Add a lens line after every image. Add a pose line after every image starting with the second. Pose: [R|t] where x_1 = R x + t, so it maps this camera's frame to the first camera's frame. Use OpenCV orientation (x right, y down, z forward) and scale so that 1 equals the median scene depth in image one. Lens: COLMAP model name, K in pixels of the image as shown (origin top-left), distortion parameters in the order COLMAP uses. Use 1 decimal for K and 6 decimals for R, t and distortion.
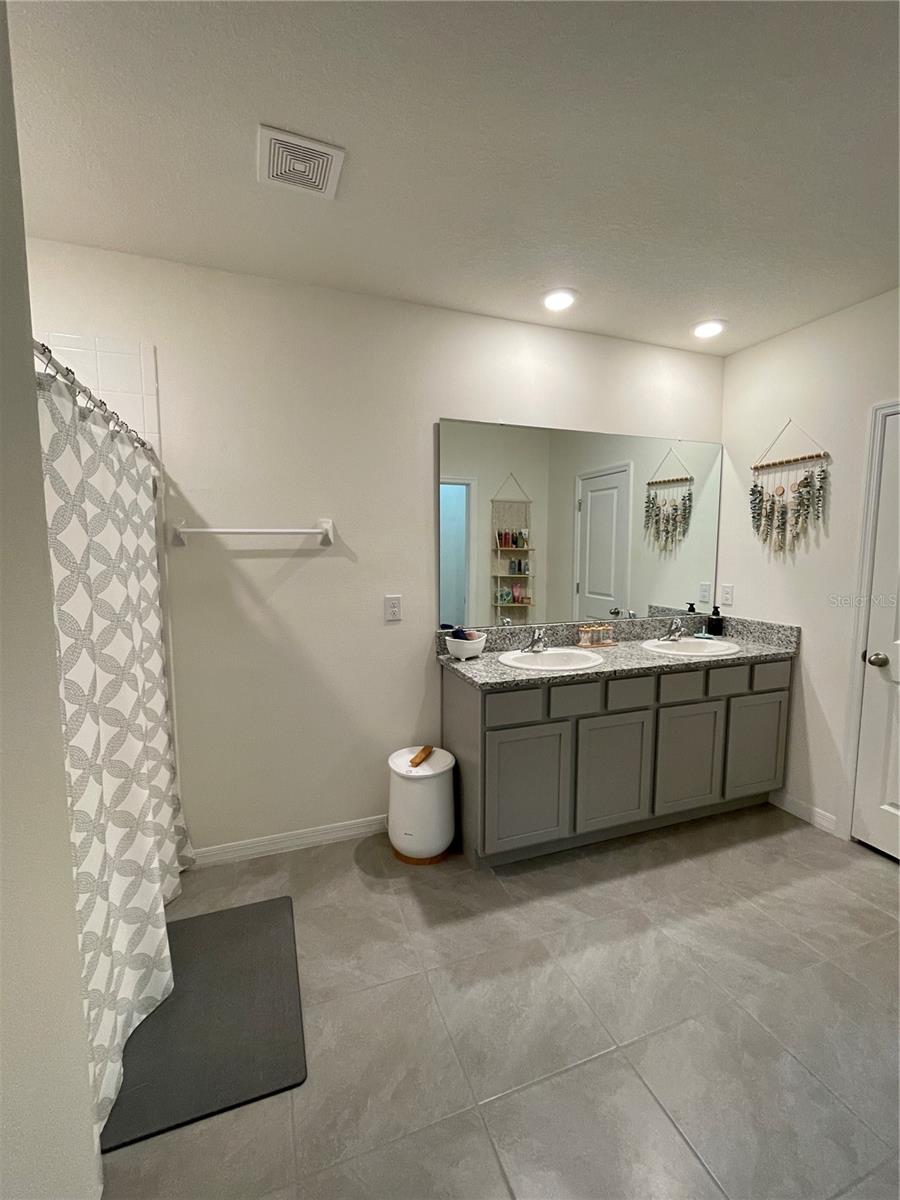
lens RADIAL K [[505.4, 0, 450.5], [0, 505.4, 598.1], [0, 0, 1]] dist [-0.001172, -0.000497]
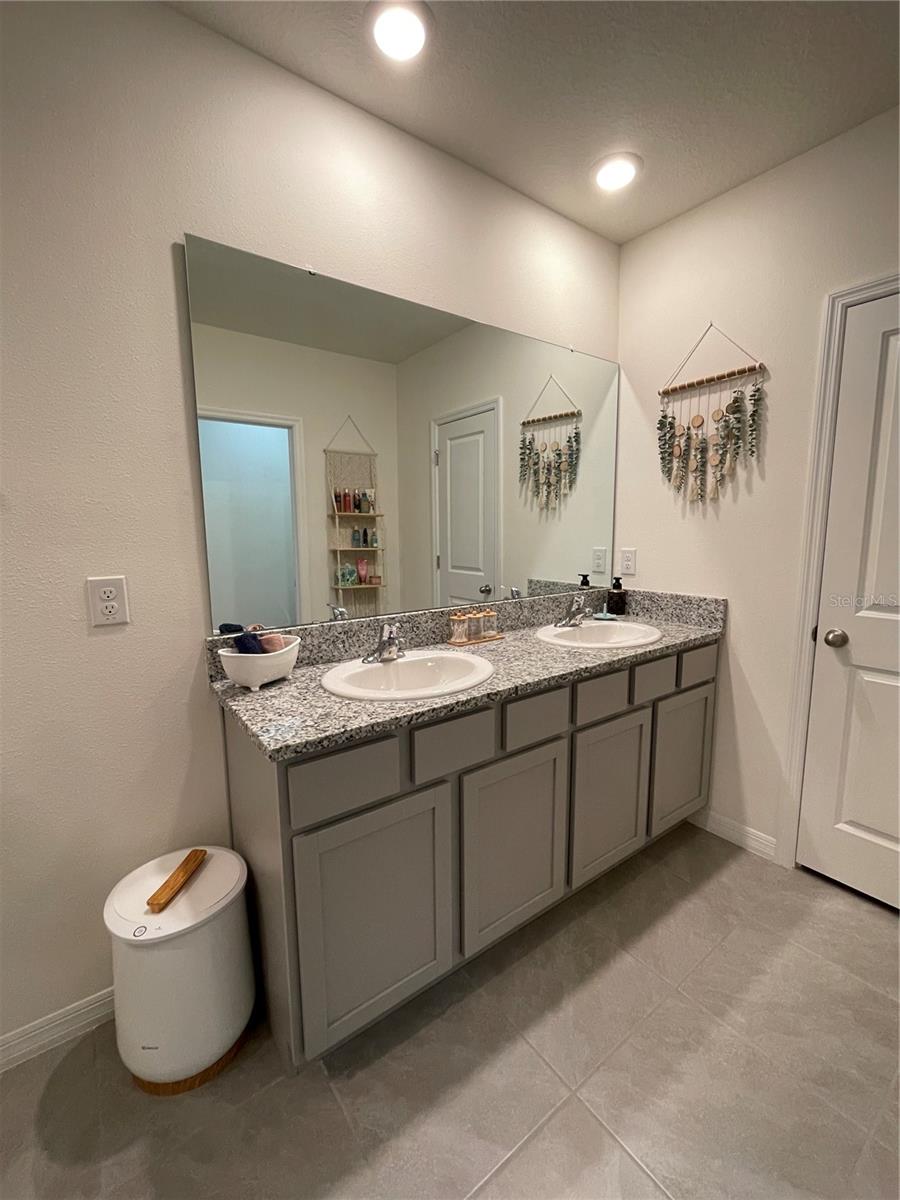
lens RADIAL K [[505.4, 0, 450.5], [0, 505.4, 598.1], [0, 0, 1]] dist [-0.001172, -0.000497]
pose [[0.958919, -0.047736, 0.279636, 0.073137], [0.037447, 0.998415, 0.042025, 0.007264], [-0.281198, -0.029827, 0.959186, 0.378643]]
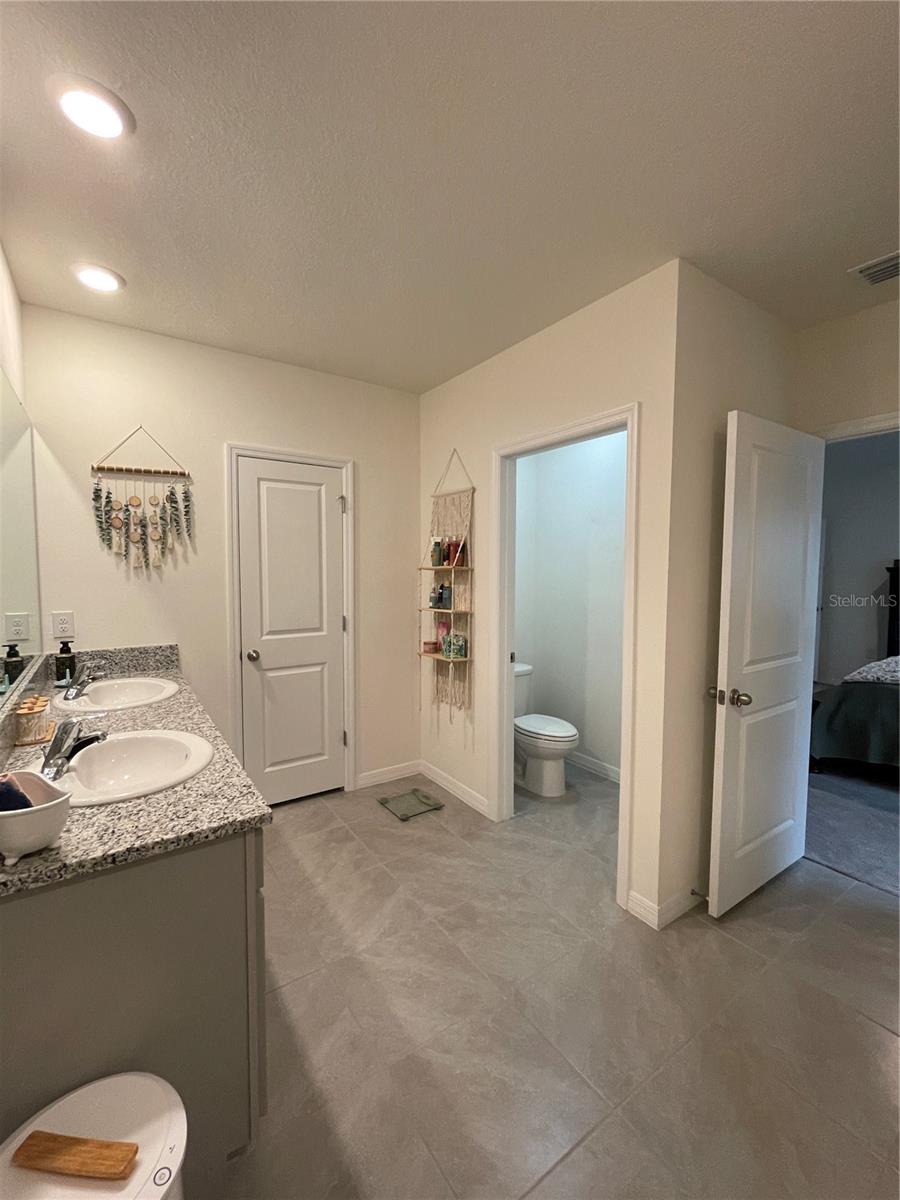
lens RADIAL K [[505.4, 0, 450.5], [0, 505.4, 598.1], [0, 0, 1]] dist [-0.001172, -0.000497]
pose [[-0.245546, -0.062584, 0.967362, -0.385565], [0.092132, 0.991890, 0.087557, -0.068695], [-0.964997, 0.110625, -0.237789, 0.707472]]
